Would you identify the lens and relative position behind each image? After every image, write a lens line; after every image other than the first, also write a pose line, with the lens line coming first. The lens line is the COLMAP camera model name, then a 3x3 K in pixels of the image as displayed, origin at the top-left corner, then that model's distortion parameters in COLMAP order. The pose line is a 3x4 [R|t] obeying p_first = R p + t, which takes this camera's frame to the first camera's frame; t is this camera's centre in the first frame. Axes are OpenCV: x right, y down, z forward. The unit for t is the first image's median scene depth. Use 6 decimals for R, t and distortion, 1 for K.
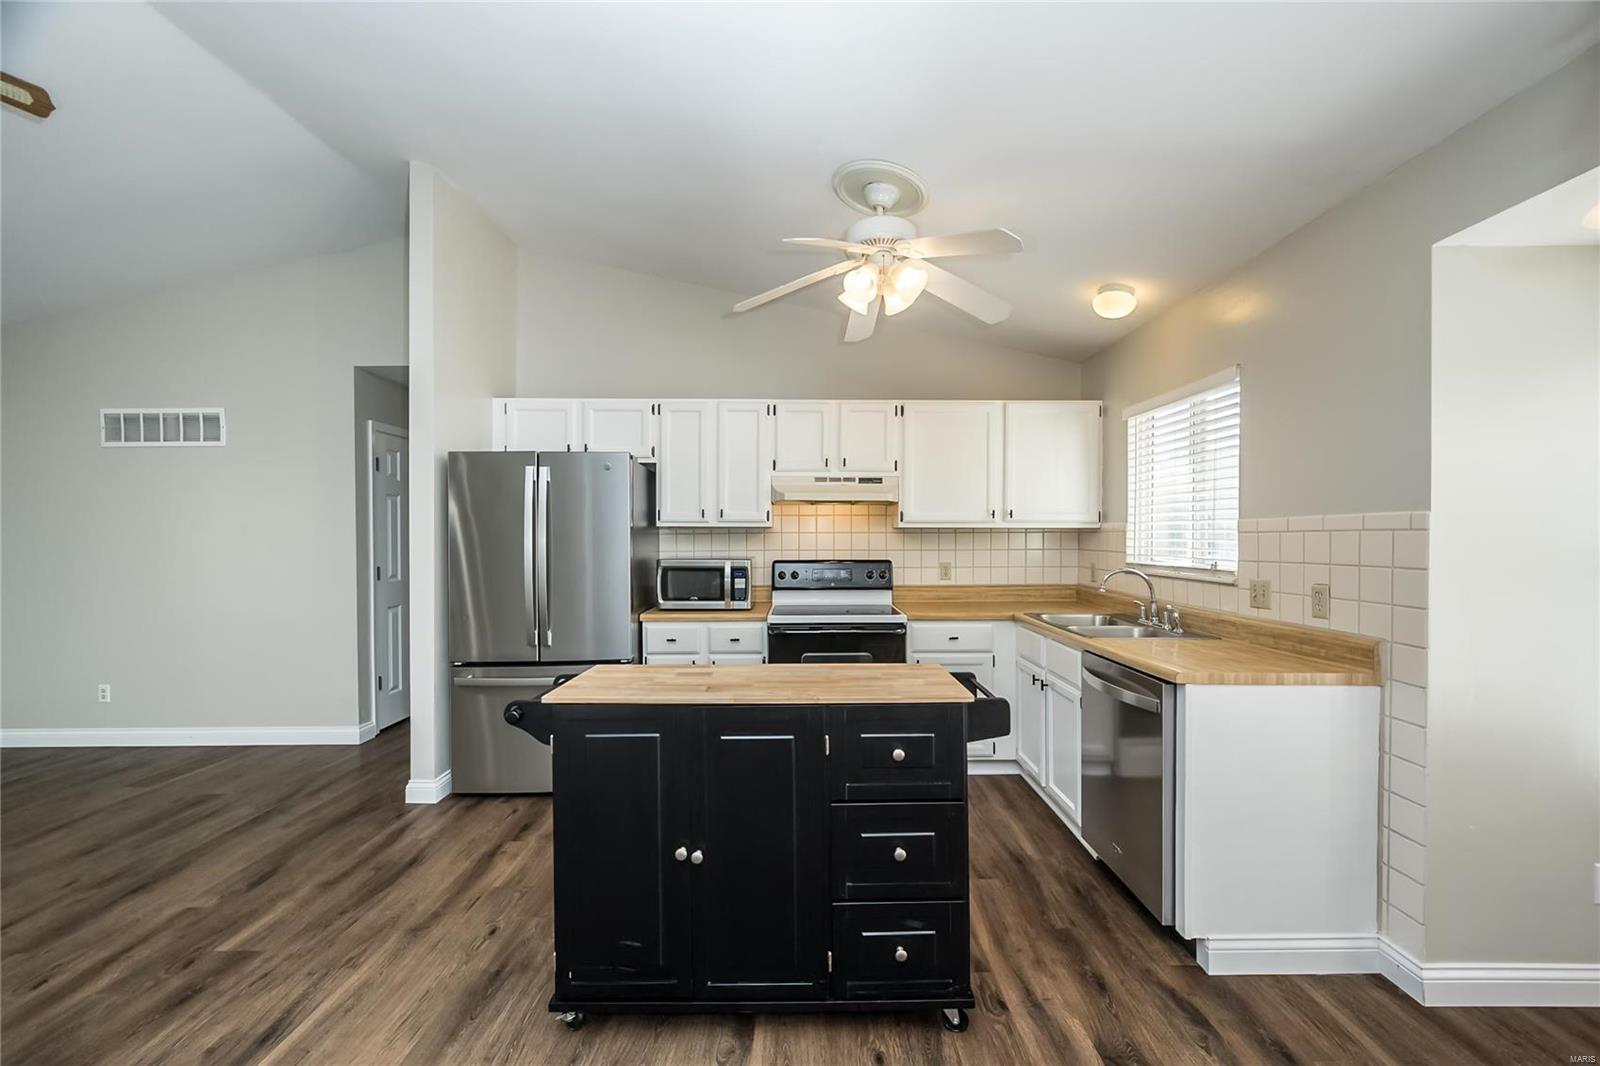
lens RADIAL K [[613.2, 0, 827.9], [0, 613.2, 543.9], [0, 0, 1]] dist [0.006733, -0.000286]
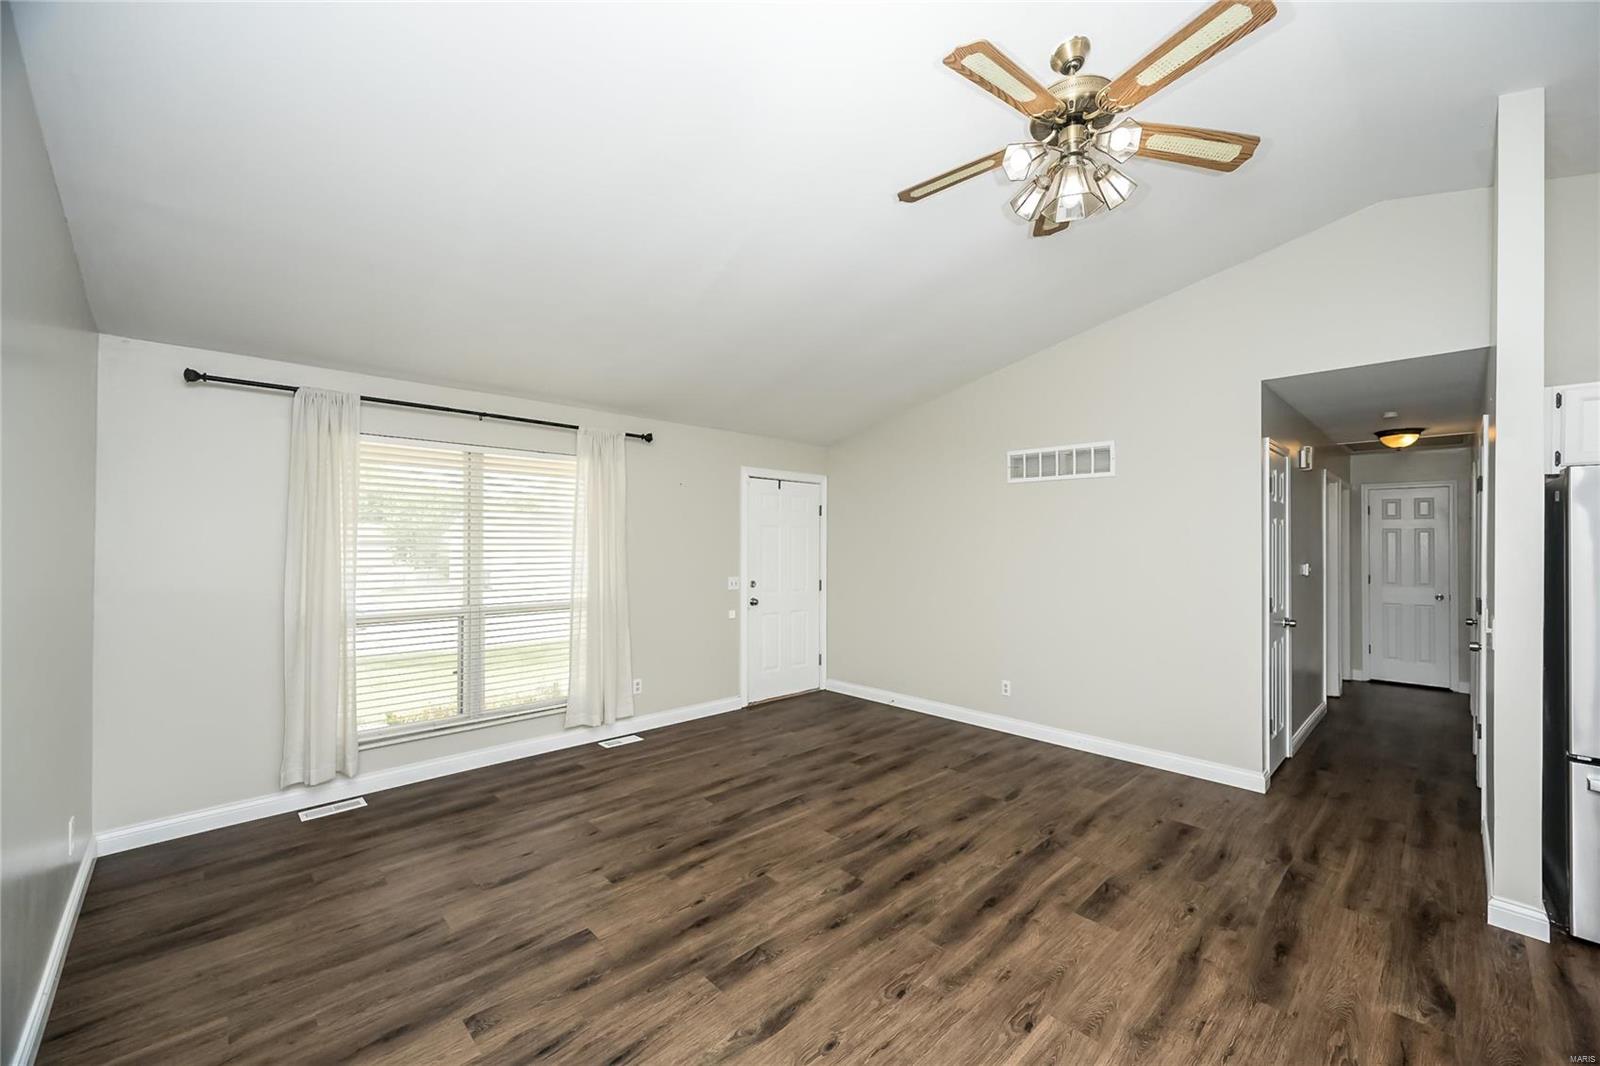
lens RADIAL K [[630.3, 0, 855.5], [0, 630.3, 554.9], [0, 0, 1]] dist [0.009968, 0.000161]
pose [[0.723708, 0.018055, -0.689870, -0.731565], [-0.010877, 0.999832, 0.014757, -0.044981], [0.690021, -0.003176, 0.723782, -0.125961]]
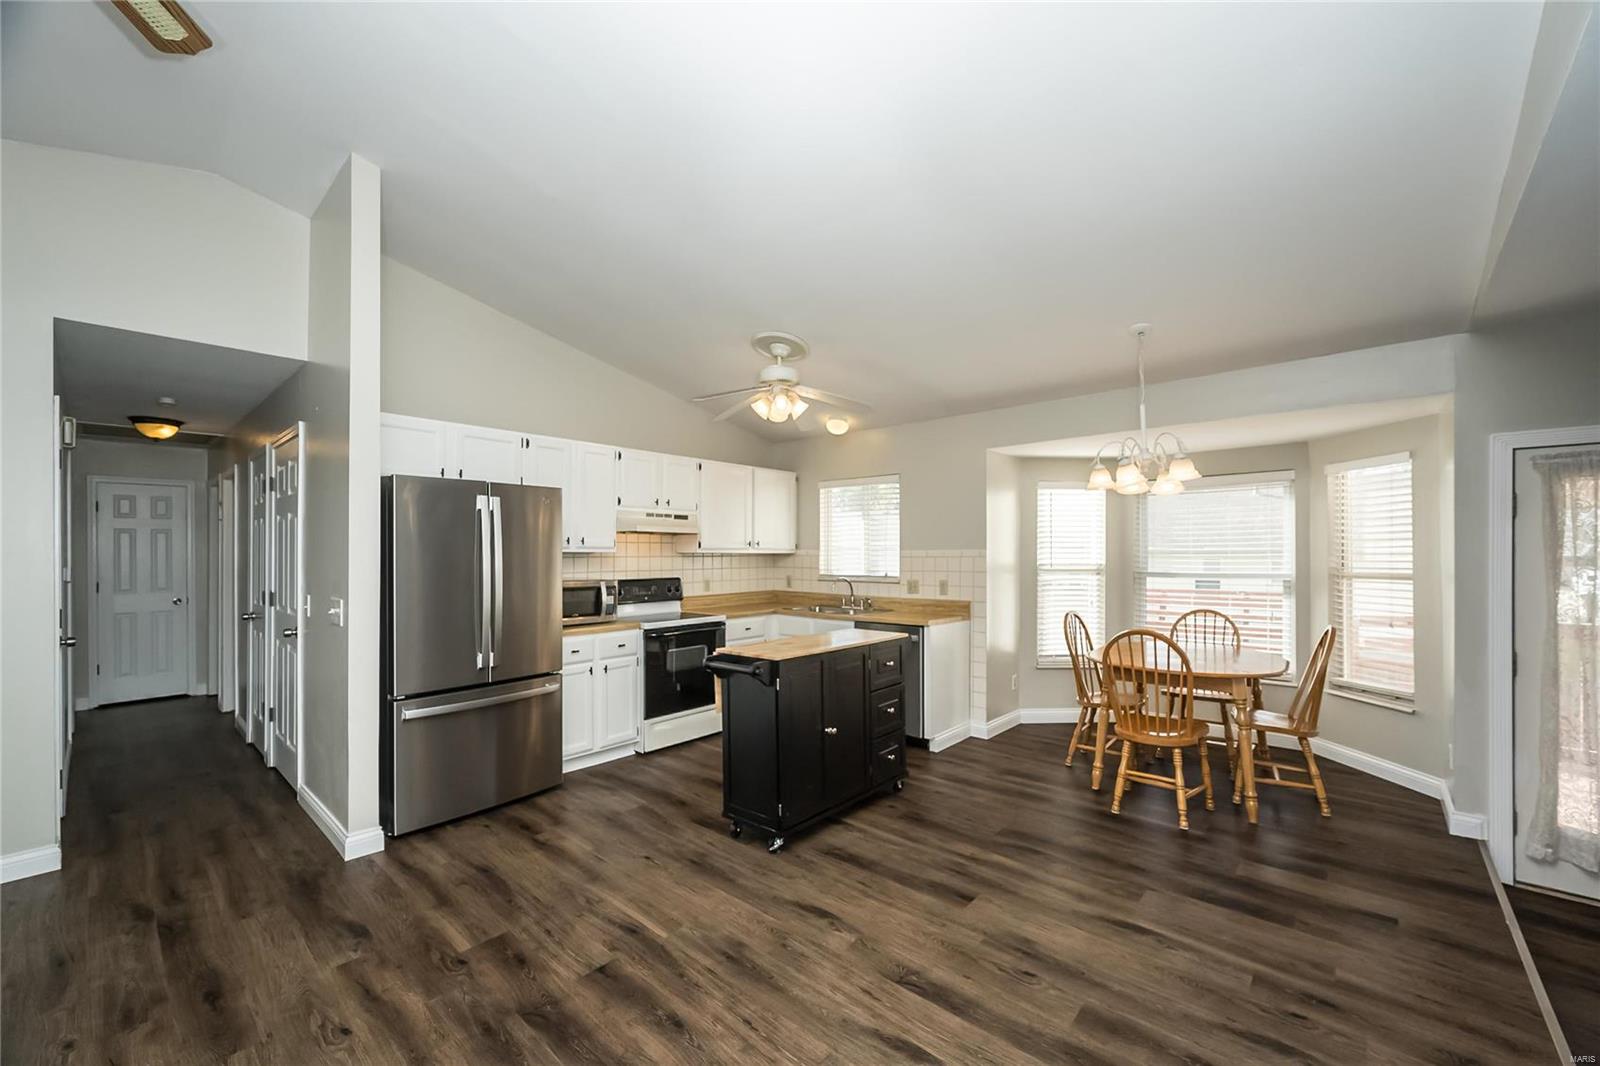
lens RADIAL K [[630.3, 0, 801.9], [0, 630.3, 571.3], [0, 0, 1]] dist [0.009968, 0.000161]
pose [[0.663500, -0.023361, 0.747812, -0.954970], [0.009498, 0.999695, 0.022803, -0.020009], [-0.748116, -0.008027, 0.663519, -0.122100]]
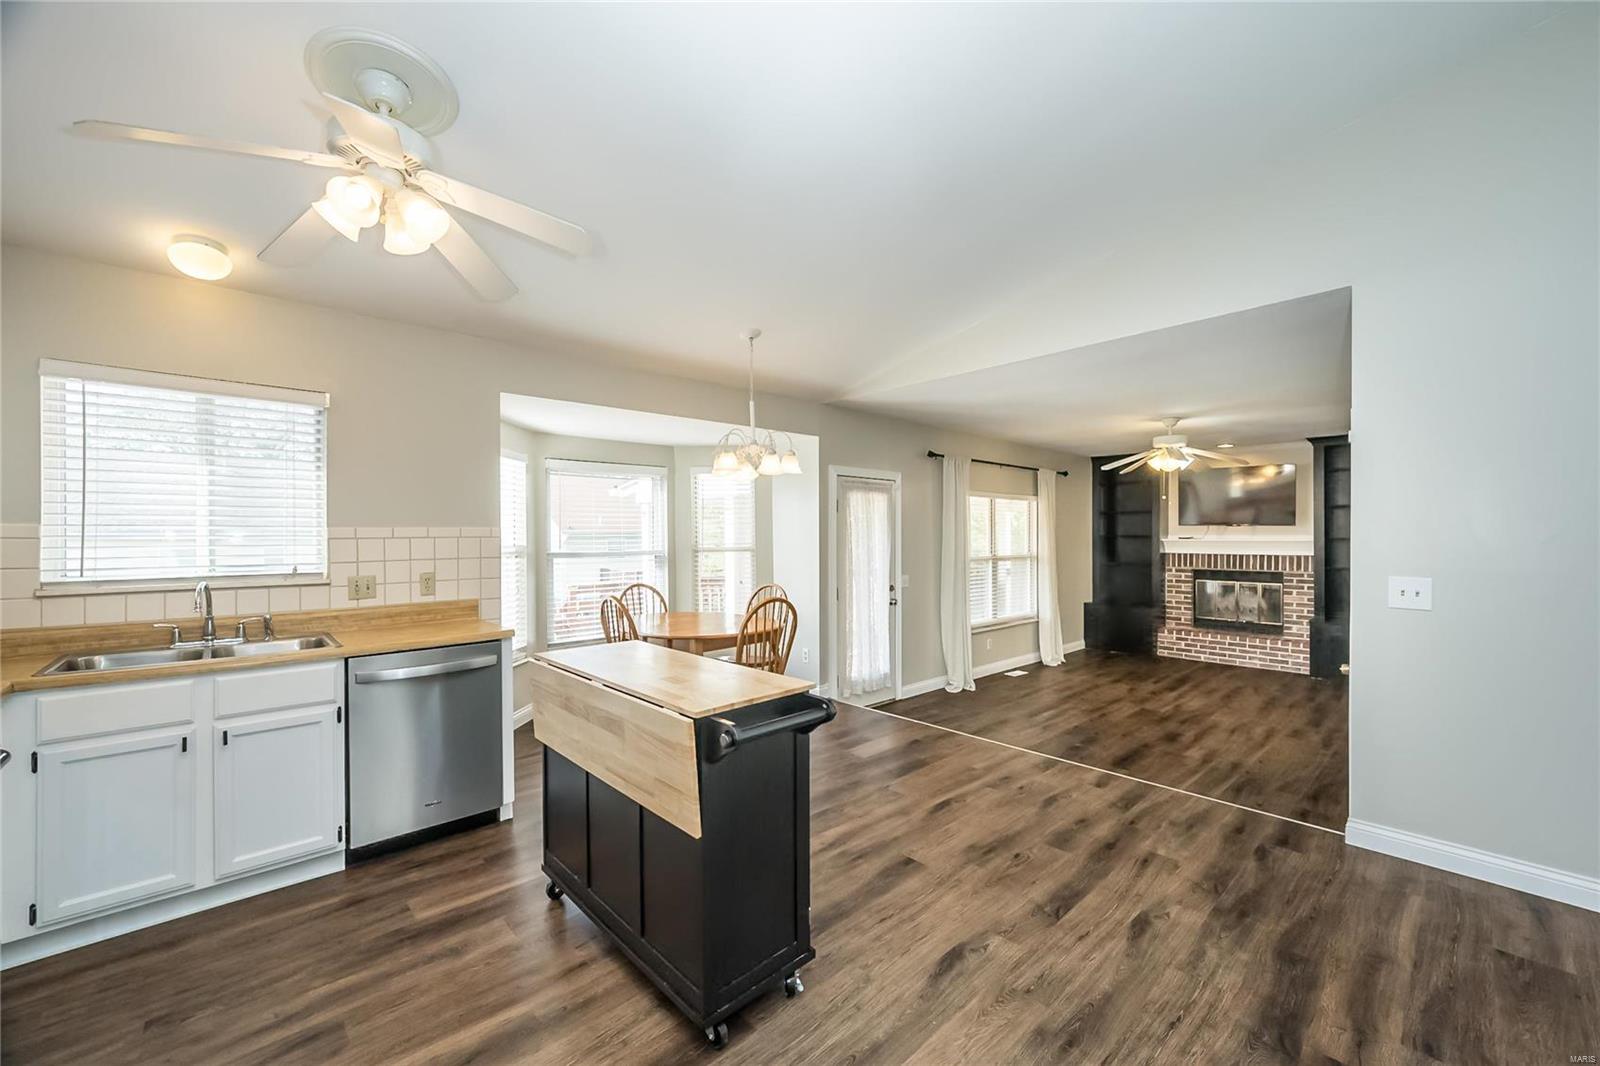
lens RADIAL K [[630.3, 0, 827.5], [0, 630.3, 545.7], [0, 0, 1]] dist [0.009968, 0.000161]
pose [[-0.689665, -0.009986, 0.724060, -0.729357], [0.009320, 0.999700, 0.022665, -0.020308], [-0.724069, 0.022380, -0.689365, 0.986050]]
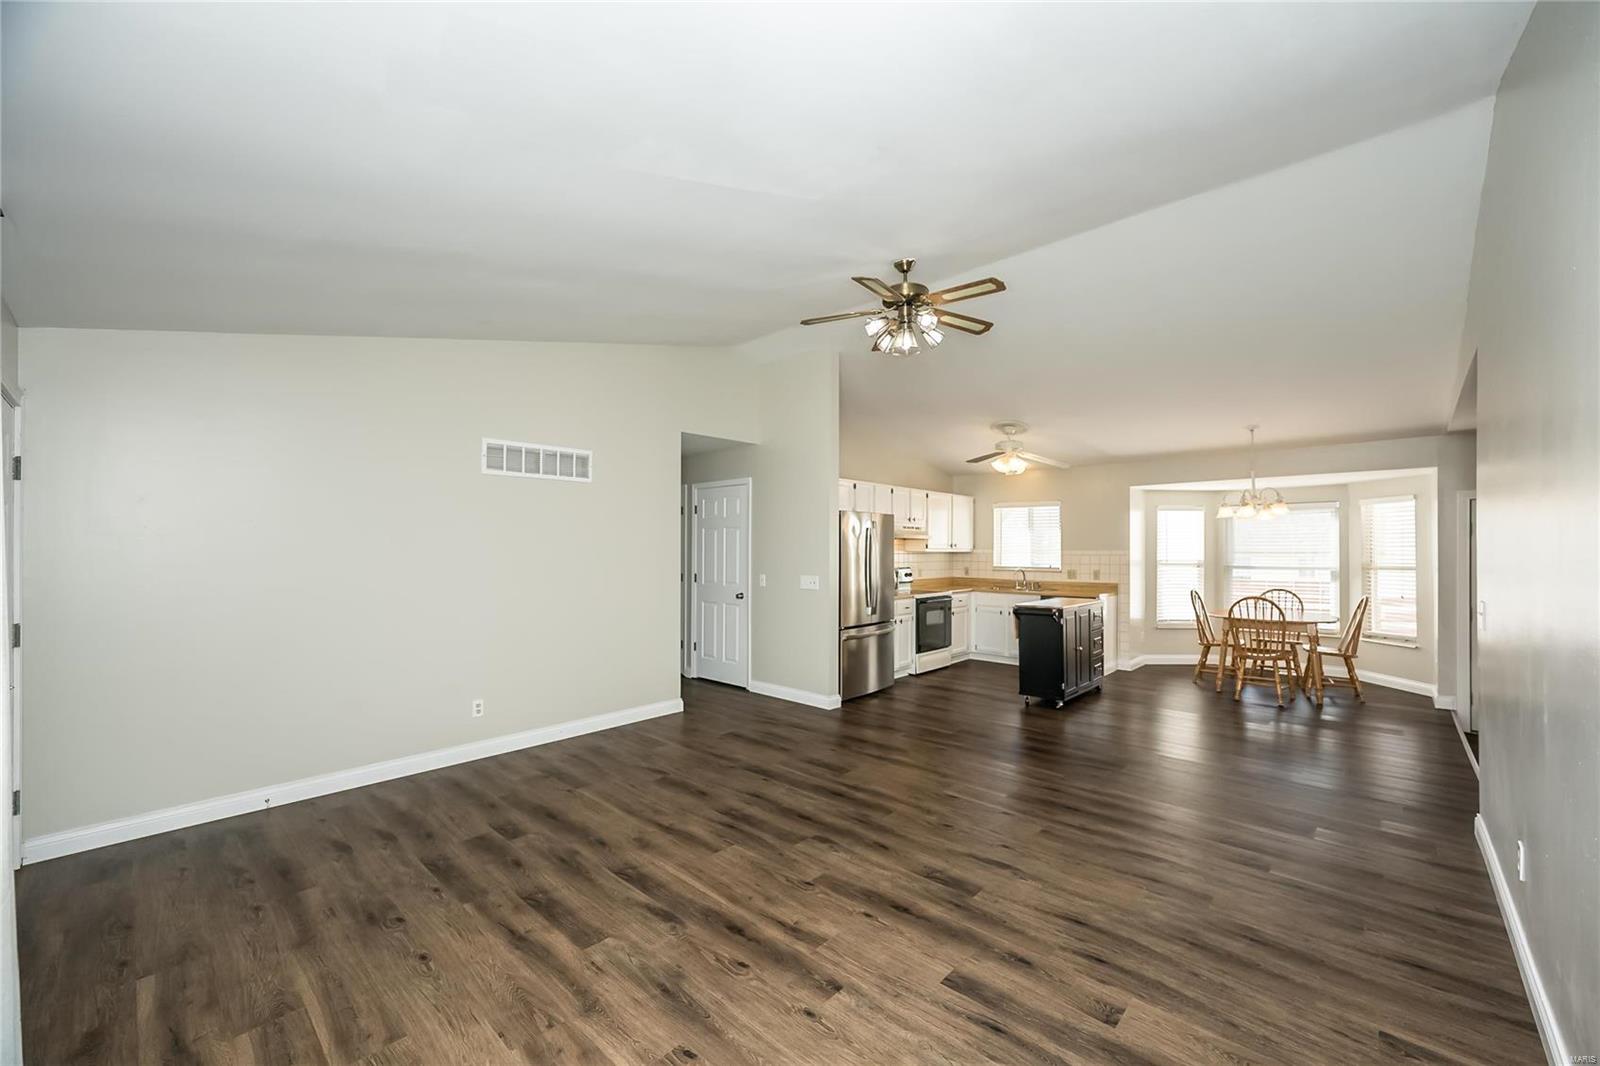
lens RADIAL K [[630.3, 0, 765.2], [0, 630.3, 533.1], [0, 0, 1]] dist [0.009968, 0.000161]
pose [[0.700113, 0.022414, 0.713680, -2.174981], [0.005139, 0.999323, -0.036427, -0.016566], [-0.714013, 0.029171, 0.699524, -0.138489]]
